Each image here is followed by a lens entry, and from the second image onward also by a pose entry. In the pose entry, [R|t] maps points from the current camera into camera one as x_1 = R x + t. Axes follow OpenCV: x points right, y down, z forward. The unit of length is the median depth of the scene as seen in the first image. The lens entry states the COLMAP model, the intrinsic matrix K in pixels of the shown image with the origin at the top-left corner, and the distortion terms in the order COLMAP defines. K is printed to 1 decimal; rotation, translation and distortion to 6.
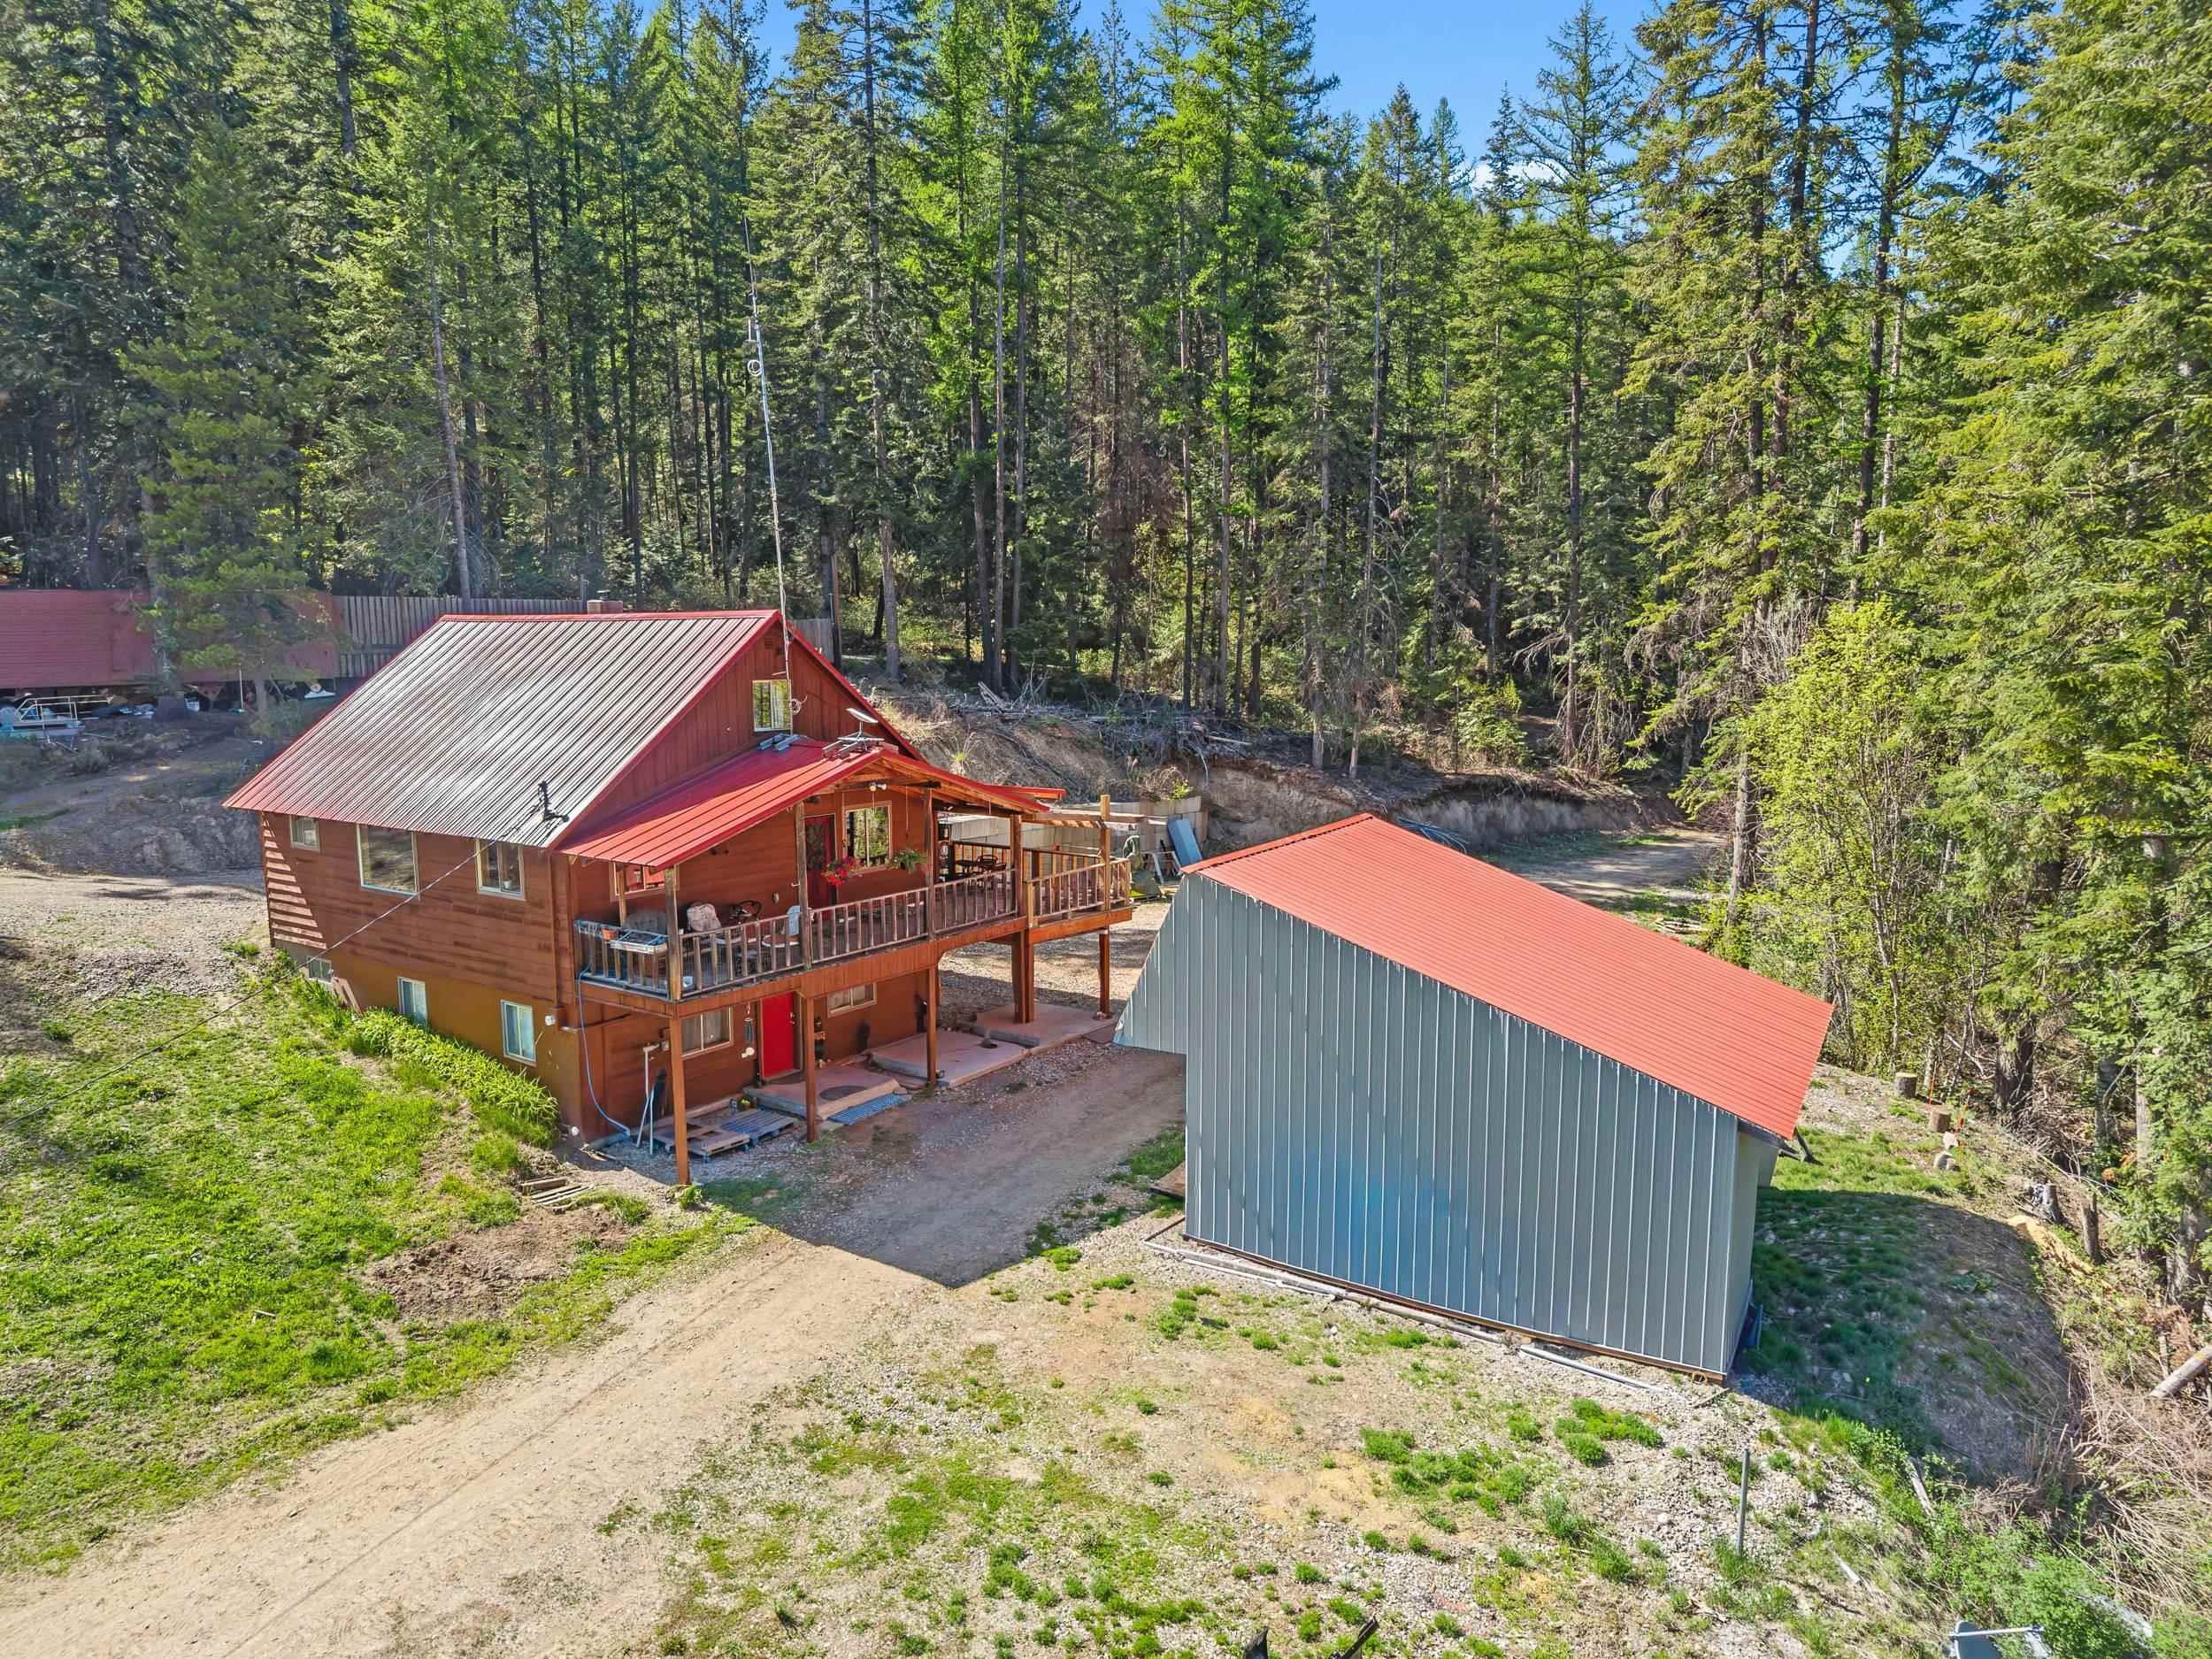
lens RADIAL K [[1492.6, 0, 1116.1], [0, 1492.6, 837.5], [0, 0, 1]] dist [0.048398, -0.057374]
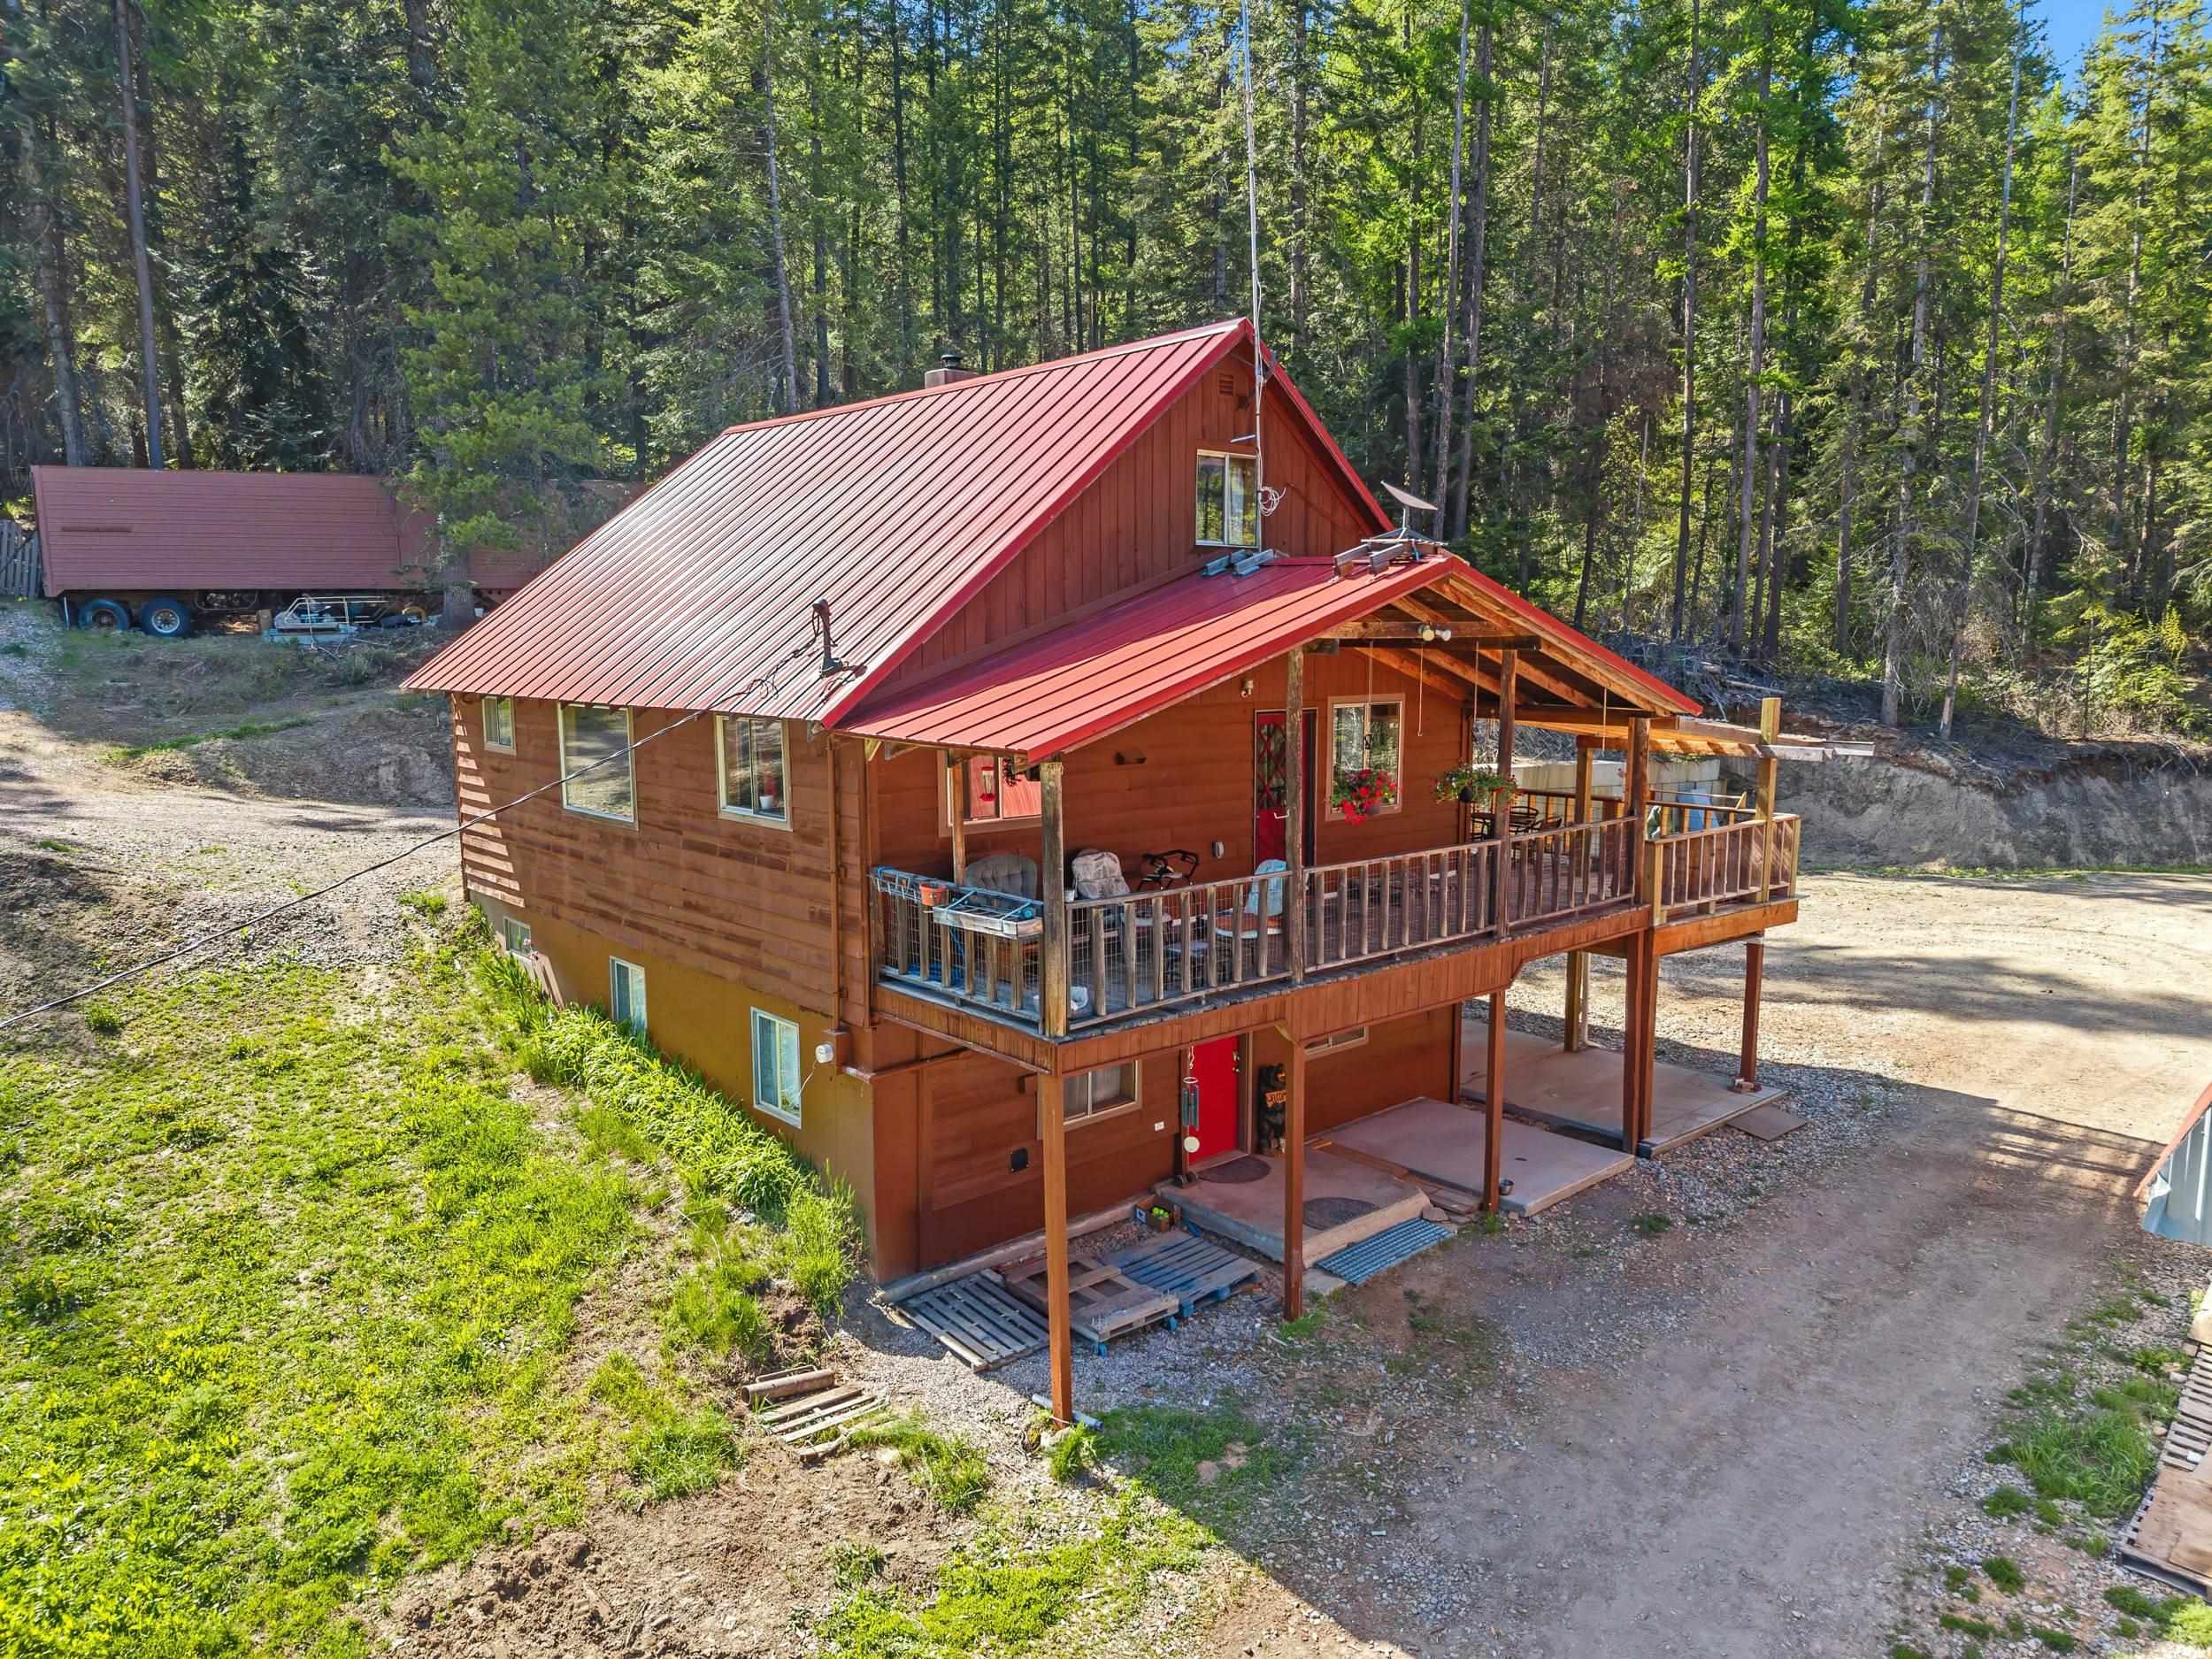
lens RADIAL K [[1492.6, 0, 1116.1], [0, 1492.6, 837.5], [0, 0, 1]] dist [0.048398, -0.057374]
pose [[0.974603, 0.031393, -0.221727, -0.153490], [-0.031291, 0.999502, 0.003970, 0.038056], [0.221741, 0.003069, 0.975101, 0.483724]]
